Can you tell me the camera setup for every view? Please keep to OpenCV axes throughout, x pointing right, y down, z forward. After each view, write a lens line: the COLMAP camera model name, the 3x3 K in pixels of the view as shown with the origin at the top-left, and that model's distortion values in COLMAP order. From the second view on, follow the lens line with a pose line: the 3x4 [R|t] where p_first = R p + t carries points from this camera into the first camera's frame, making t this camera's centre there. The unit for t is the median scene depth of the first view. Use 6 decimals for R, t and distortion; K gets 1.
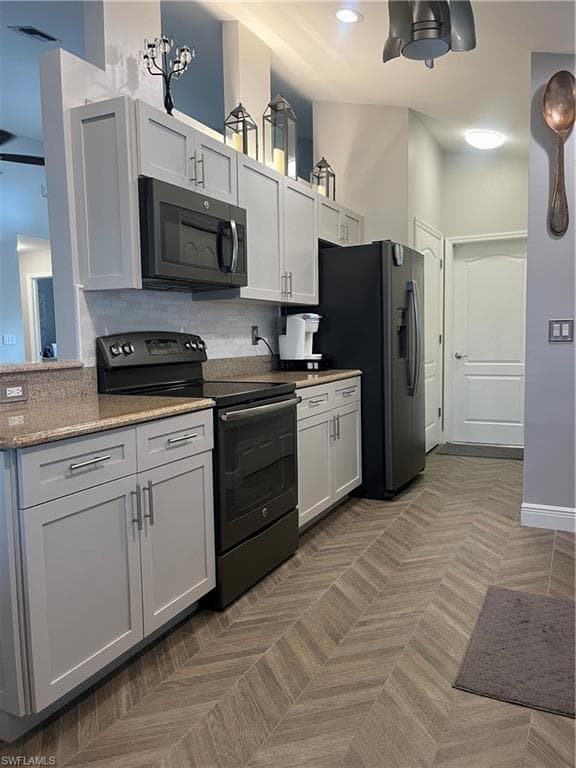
lens RADIAL K [[550.3, 0, 288.0], [0, 550.3, 384.0], [0, 0, 1]] dist [0.021011, -0.002596]
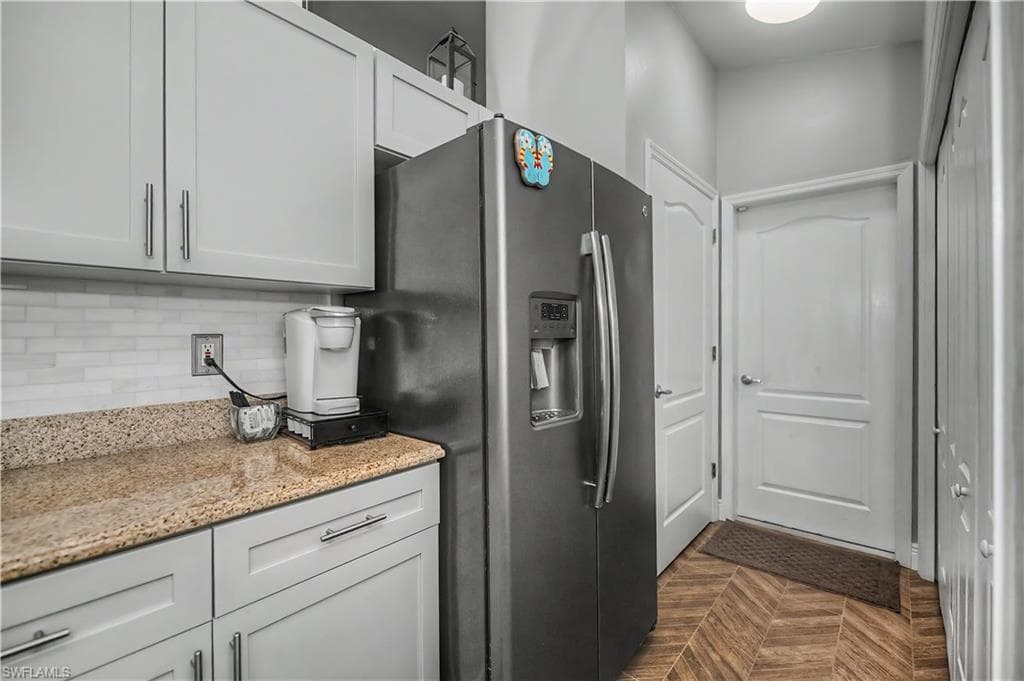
lens RADIAL K [[425.0, 0, 517.4], [0, 425.0, 332.6], [0, 0, 1]] dist [-0.000461, -0.000207]
pose [[0.970570, 0.019516, -0.240029, 0.265600], [-0.039909, 0.995964, -0.080394, -0.087369], [0.237491, 0.087607, 0.967431, 0.721221]]
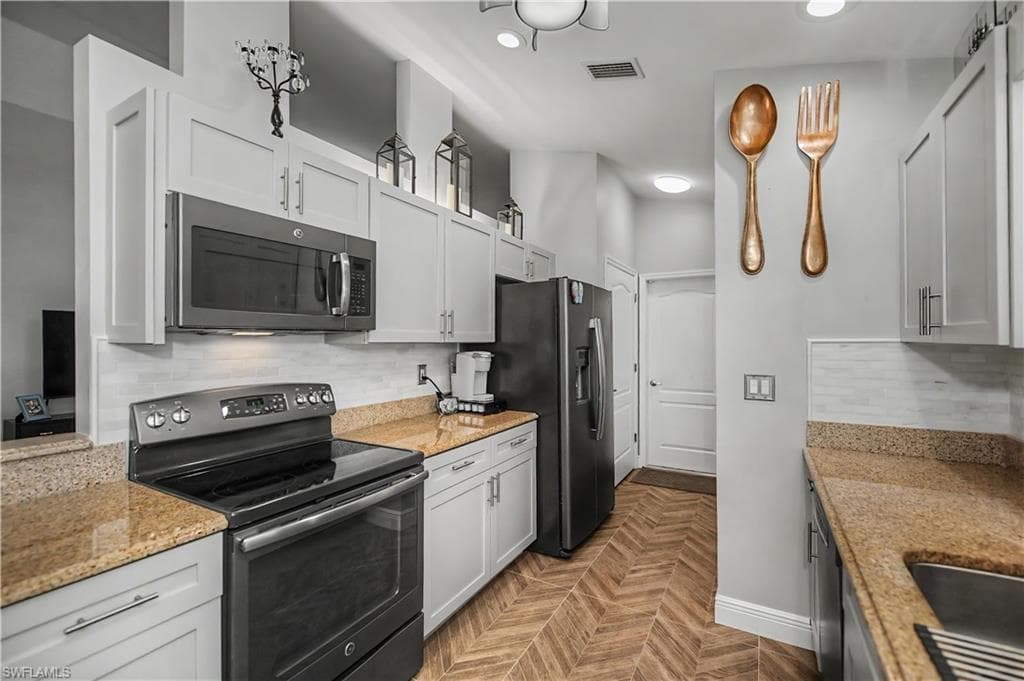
lens RADIAL K [[408.9, 0, 515.0], [0, 408.9, 338.2], [0, 0, 1]] dist [0.001227, 0.000032]
pose [[0.998194, 0.018357, -0.057197, 0.136378], [-0.023870, 0.994974, -0.097247, -0.085336], [0.055125, 0.098437, 0.993615, 0.305859]]
